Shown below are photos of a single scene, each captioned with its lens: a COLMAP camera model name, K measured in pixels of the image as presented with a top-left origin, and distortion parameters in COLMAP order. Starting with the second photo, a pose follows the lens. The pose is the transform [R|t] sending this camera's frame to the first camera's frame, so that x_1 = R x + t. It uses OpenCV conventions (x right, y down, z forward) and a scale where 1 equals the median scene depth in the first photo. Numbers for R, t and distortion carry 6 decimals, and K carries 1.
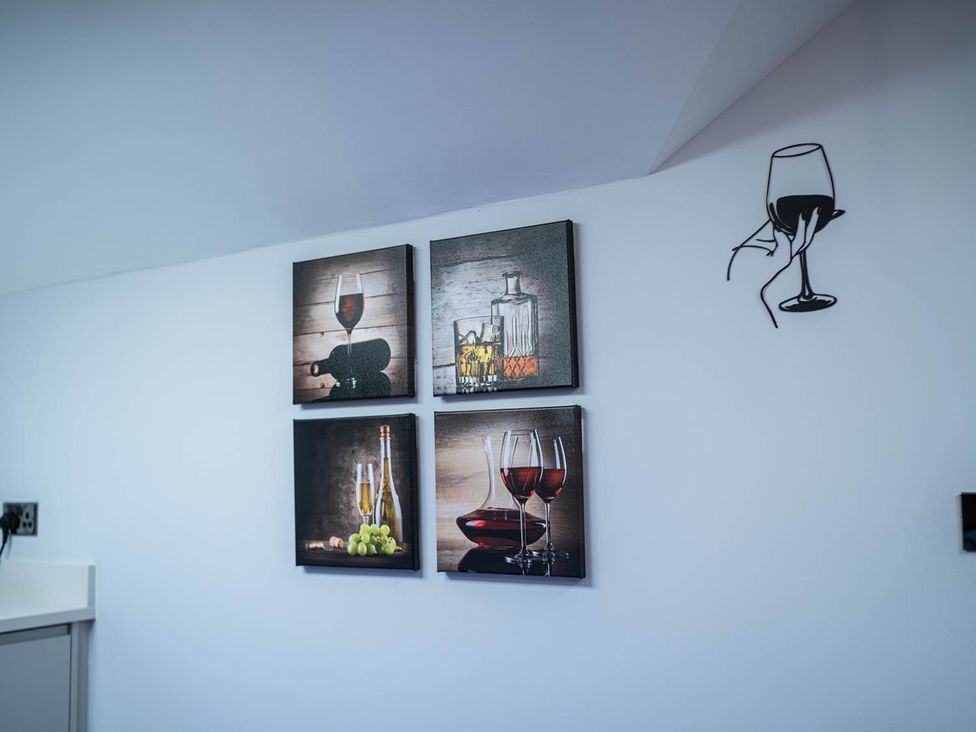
lens RADIAL K [[749.1, 0, 488.0], [0, 749.1, 366.0], [0, 0, 1]] dist [-0.131621, 0.098901]
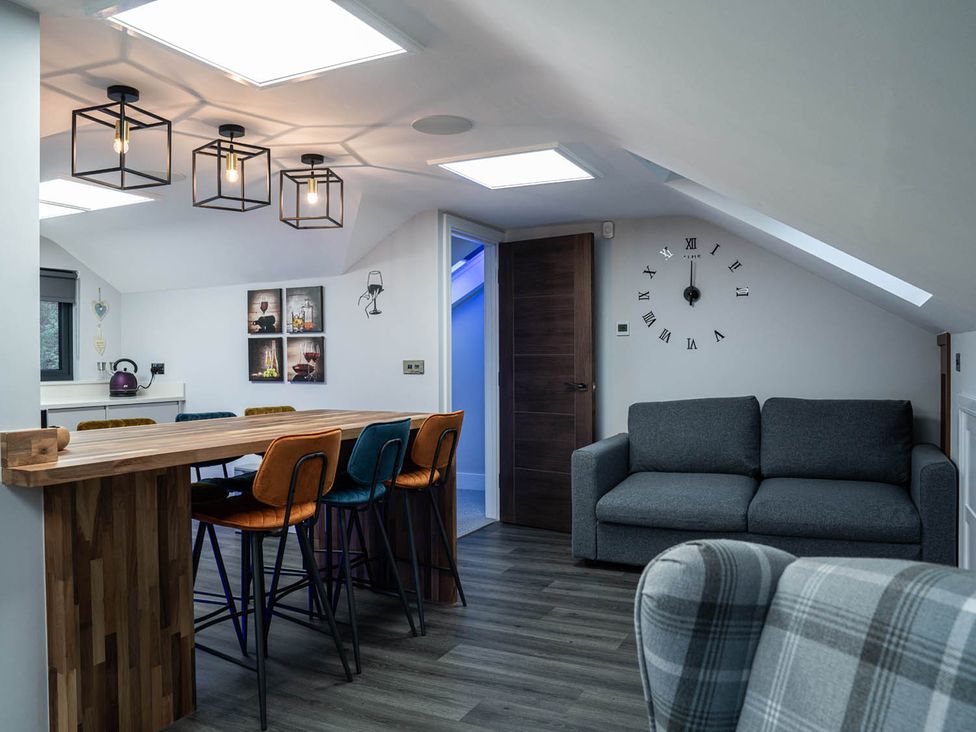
lens RADIAL K [[749.1, 0, 488.0], [0, 749.1, 366.0], [0, 0, 1]] dist [-0.131621, 0.098901]
pose [[0.999196, 0.024748, 0.031547, 0.777314], [-0.028362, 0.992392, 0.119806, -0.251428], [-0.028342, -0.120604, 0.992296, -2.552642]]
